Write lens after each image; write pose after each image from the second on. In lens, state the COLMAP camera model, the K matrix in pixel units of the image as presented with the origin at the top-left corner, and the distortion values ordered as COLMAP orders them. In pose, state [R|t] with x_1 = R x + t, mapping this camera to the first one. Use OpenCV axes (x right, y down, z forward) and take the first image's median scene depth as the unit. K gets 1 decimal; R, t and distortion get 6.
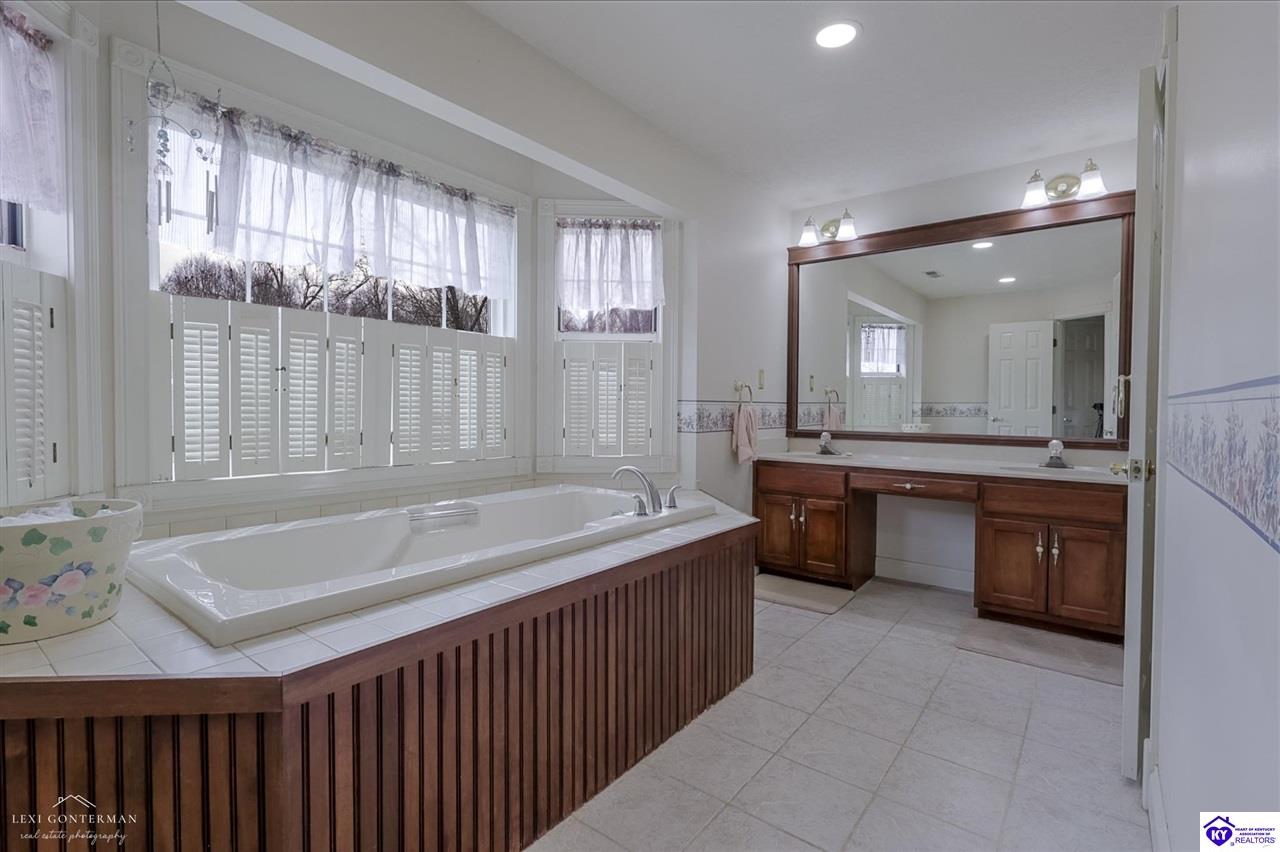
lens RADIAL K [[587.7, 0, 633.9], [0, 587.7, 414.6], [0, 0, 1]] dist [-0.005490, 0.000023]
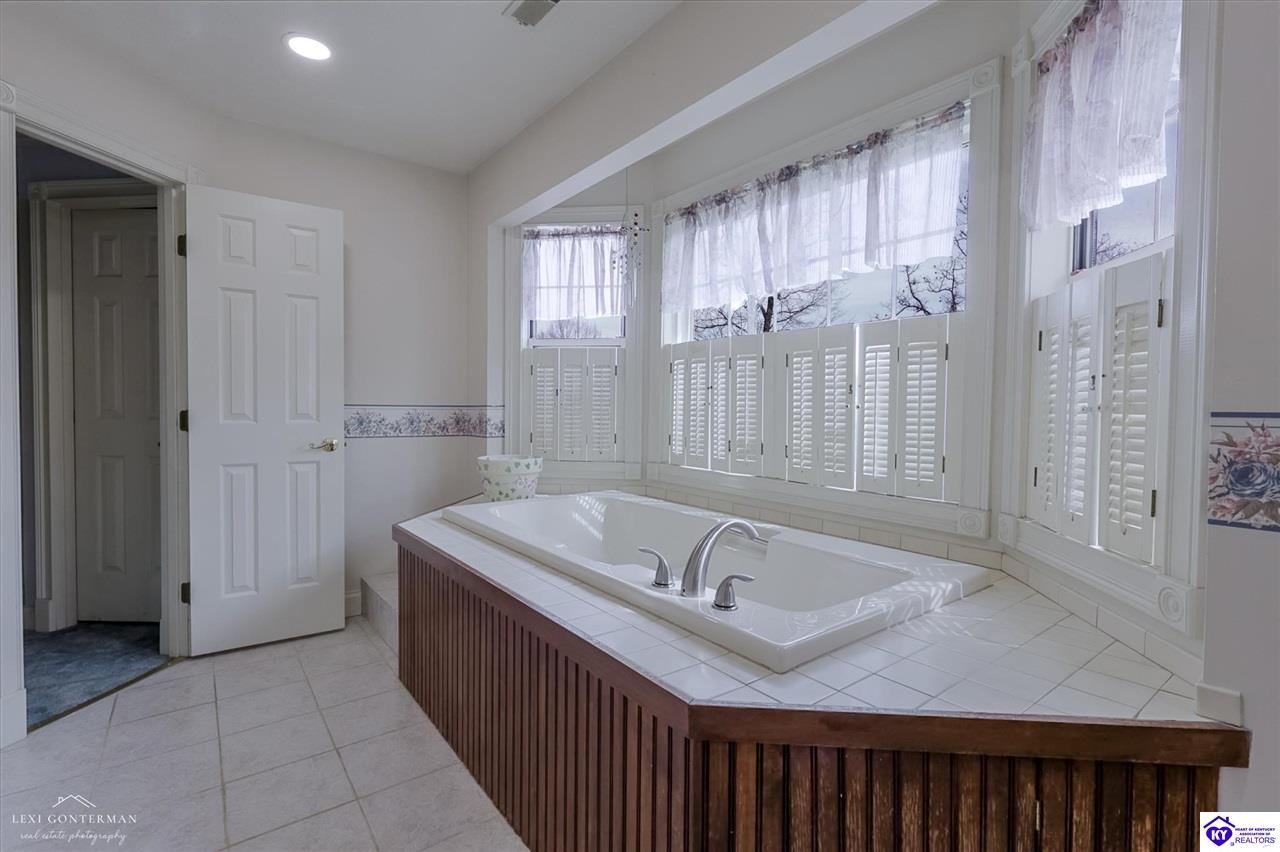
lens RADIAL K [[587.7, 0, 635.1], [0, 587.7, 427.1], [0, 0, 1]] dist [-0.005490, 0.000023]
pose [[-0.261764, 0.015574, -0.965006, 0.575429], [-0.035106, 0.999054, 0.025646, -0.016075], [0.964493, 0.040590, -0.260969, 1.000629]]
